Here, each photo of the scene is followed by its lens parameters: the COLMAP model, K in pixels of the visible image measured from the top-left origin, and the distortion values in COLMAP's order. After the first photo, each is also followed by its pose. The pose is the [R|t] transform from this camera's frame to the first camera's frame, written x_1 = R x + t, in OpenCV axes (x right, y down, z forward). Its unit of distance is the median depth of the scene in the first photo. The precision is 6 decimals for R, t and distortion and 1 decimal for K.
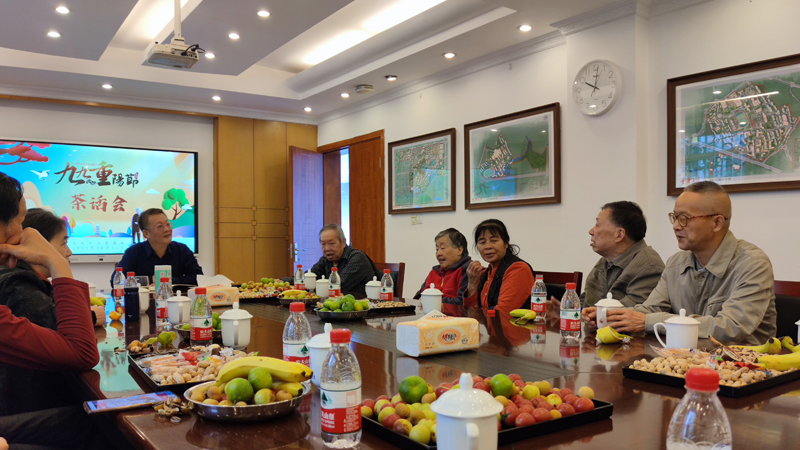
lens RADIAL K [[648.1, 0, 399.9], [0, 648.1, 249.0], [0, 0, 1]] dist [-0.092943, -0.004839]
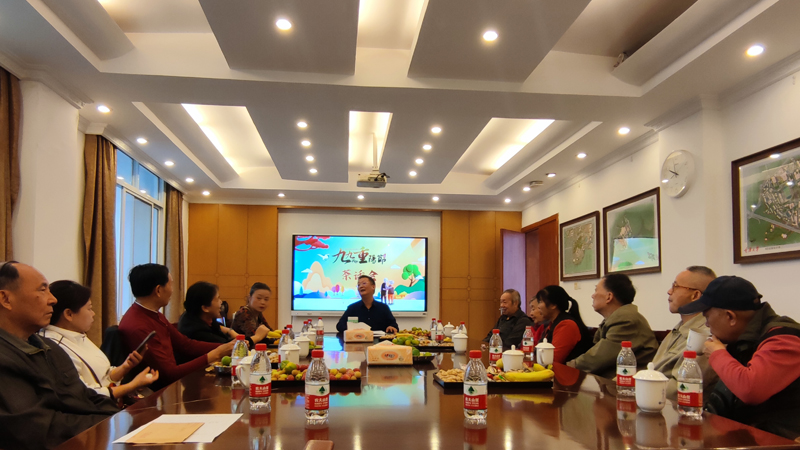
lens RADIAL K [[562.3, 0, 400.0], [0, 562.3, 225.0], [0, 0, 1]] dist [0.003143, 0.003014]
pose [[0.880805, -0.059380, -0.469740, 0.225654], [-0.012164, 0.988939, -0.147821, 0.002668], [0.473322, 0.135916, 0.870341, -0.098208]]
